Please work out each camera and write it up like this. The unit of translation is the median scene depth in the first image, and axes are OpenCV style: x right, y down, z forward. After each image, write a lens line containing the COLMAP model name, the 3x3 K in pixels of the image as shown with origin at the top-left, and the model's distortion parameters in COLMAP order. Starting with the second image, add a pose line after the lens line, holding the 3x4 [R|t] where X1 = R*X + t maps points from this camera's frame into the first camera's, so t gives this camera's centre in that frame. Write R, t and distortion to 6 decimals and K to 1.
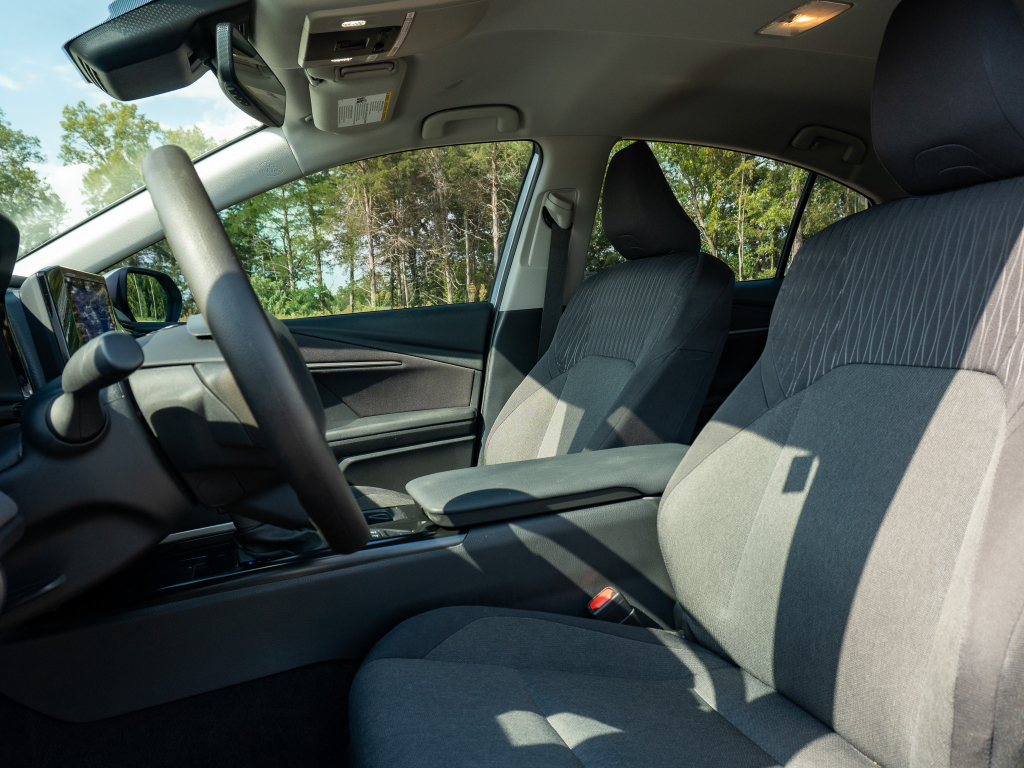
lens RADIAL K [[797.7, 0, 517.4], [0, 797.7, 383.0], [0, 0, 1]] dist [-0.023137, 0.008617]
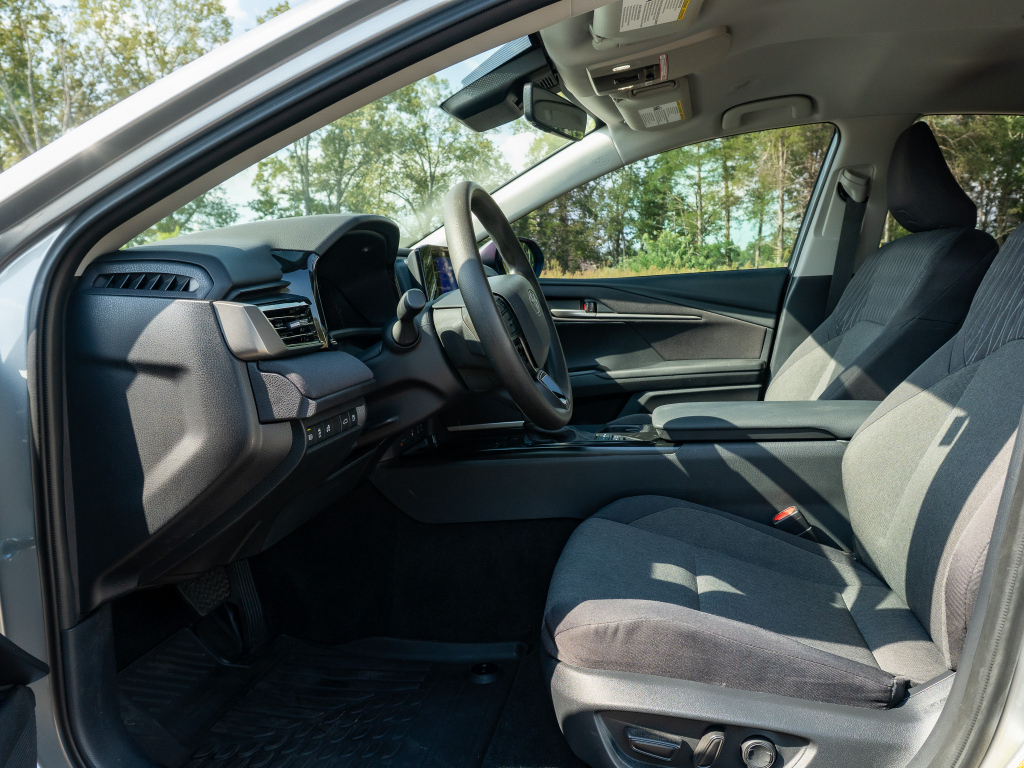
lens RADIAL K [[797.7, 0, 513.7], [0, 797.7, 382.1], [0, 0, 1]] dist [-0.023137, 0.008617]
pose [[0.867850, 0.093978, -0.487857, 0.247223], [-0.066244, 0.995067, 0.073843, 0.001099], [0.492391, -0.031766, 0.869795, -0.216677]]
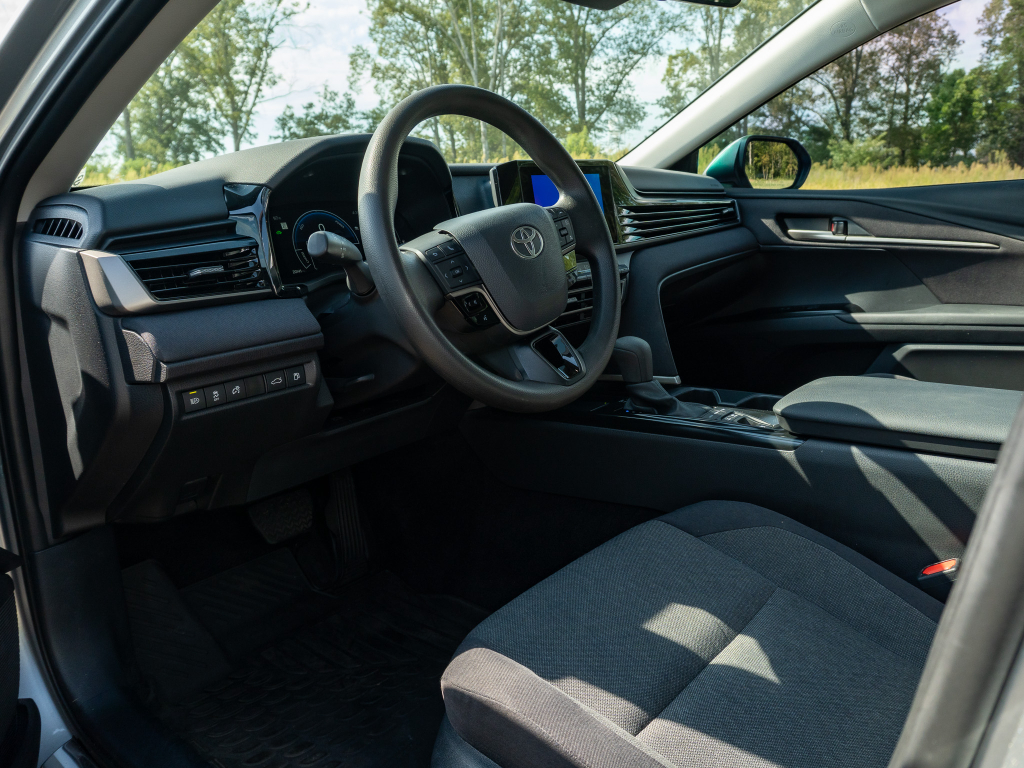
lens RADIAL K [[798.4, 0, 515.8], [0, 798.4, 383.8], [0, 0, 1]] dist [-0.063751, 0.018637]
pose [[0.499729, 0.233311, -0.834169, 0.392802], [-0.060246, 0.970071, 0.235230, -0.058281], [0.864084, -0.067296, 0.498828, 0.177155]]
